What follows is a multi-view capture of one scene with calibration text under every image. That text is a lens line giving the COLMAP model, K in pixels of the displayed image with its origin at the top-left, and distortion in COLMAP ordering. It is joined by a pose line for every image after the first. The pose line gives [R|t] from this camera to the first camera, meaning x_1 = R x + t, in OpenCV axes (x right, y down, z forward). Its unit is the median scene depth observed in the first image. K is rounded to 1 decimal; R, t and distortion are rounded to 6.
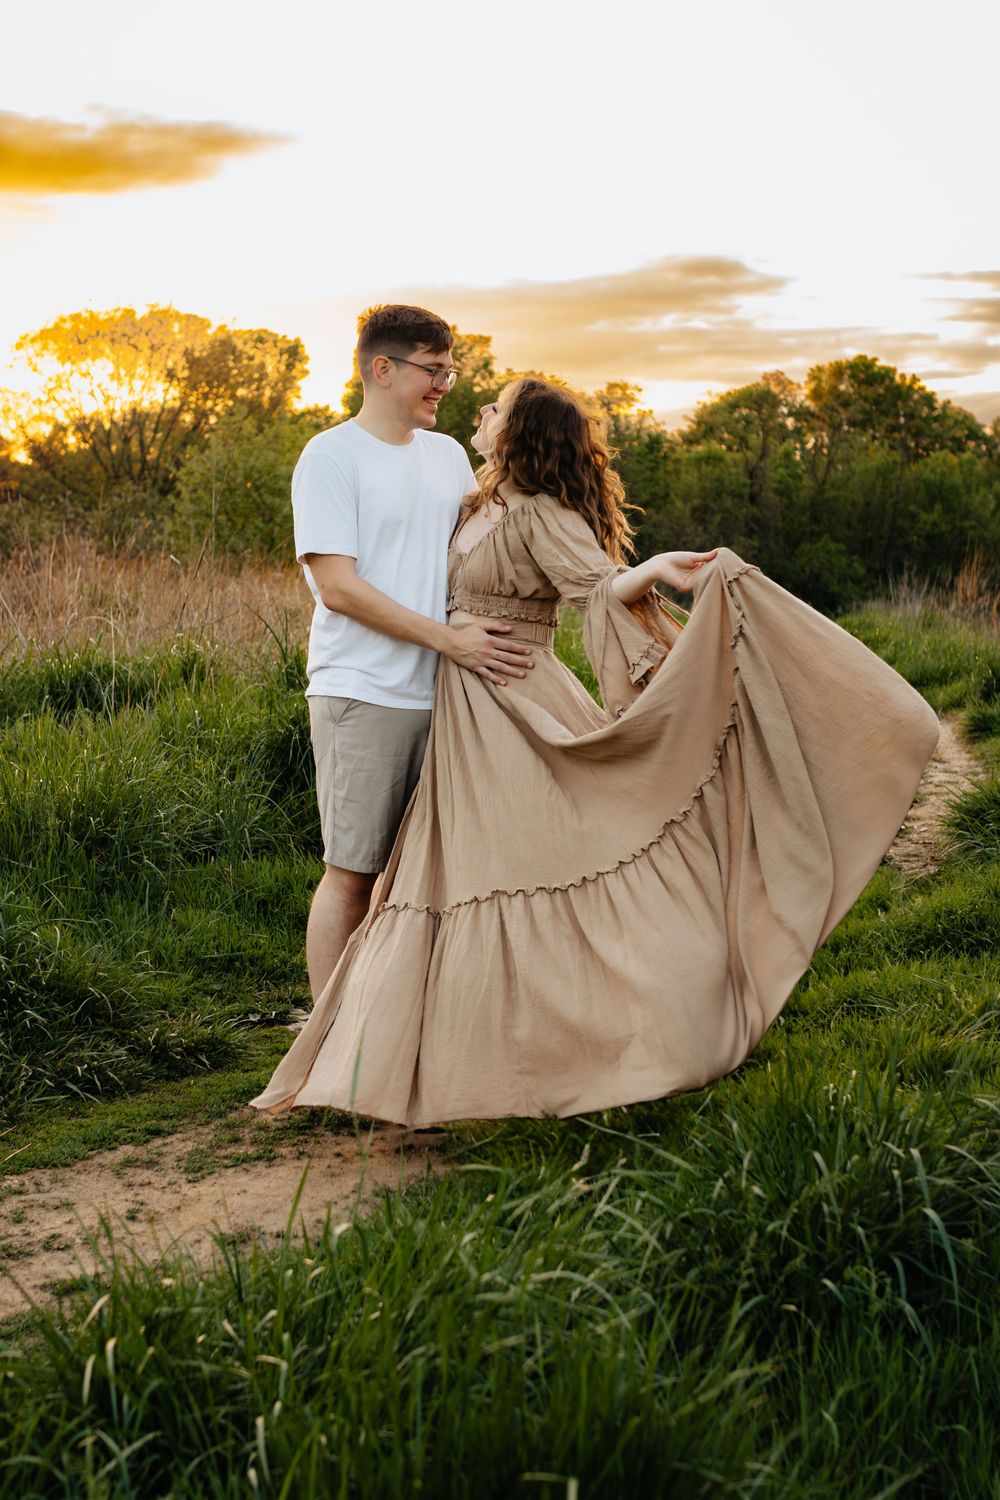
lens RADIAL K [[2615.5, 0, 500.0], [0, 2615.5, 805.1], [0, 0, 1]] dist [0.012285, 0.090894]
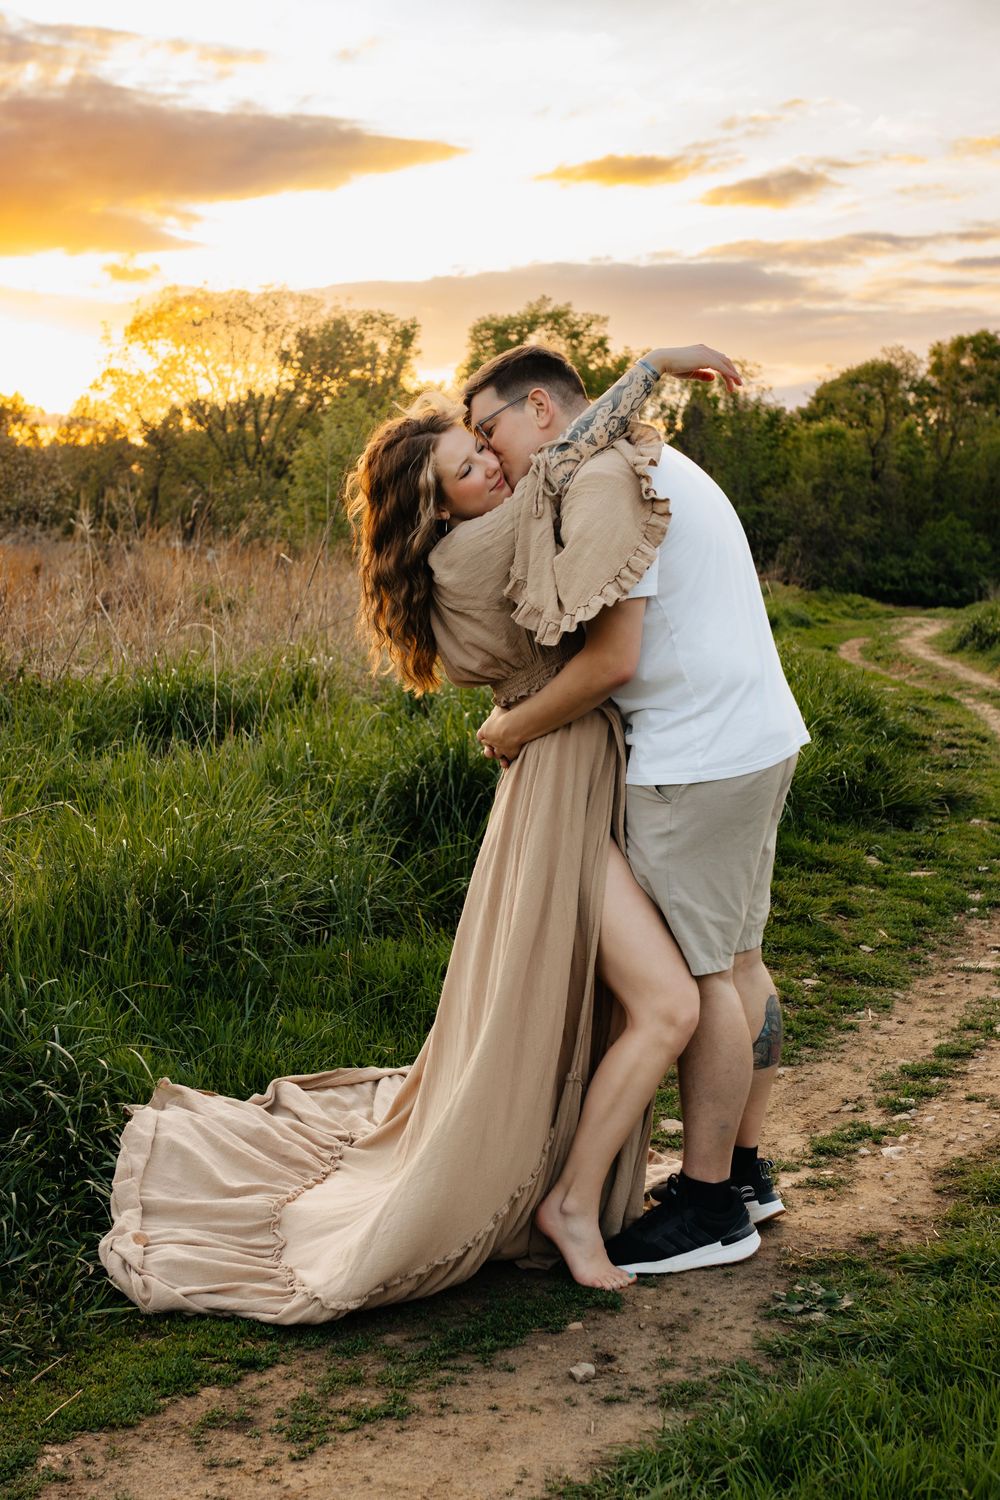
lens RADIAL K [[2365.8, 0, 500.0], [0, 2365.8, 750.0], [0, 0, 1]] dist [0.015783, 0.124449]
pose [[0.999268, -0.003964, -0.038057, -0.010747], [0.004097, 0.999986, 0.003424, -0.017686], [0.038043, -0.003578, 0.999270, 0.104823]]
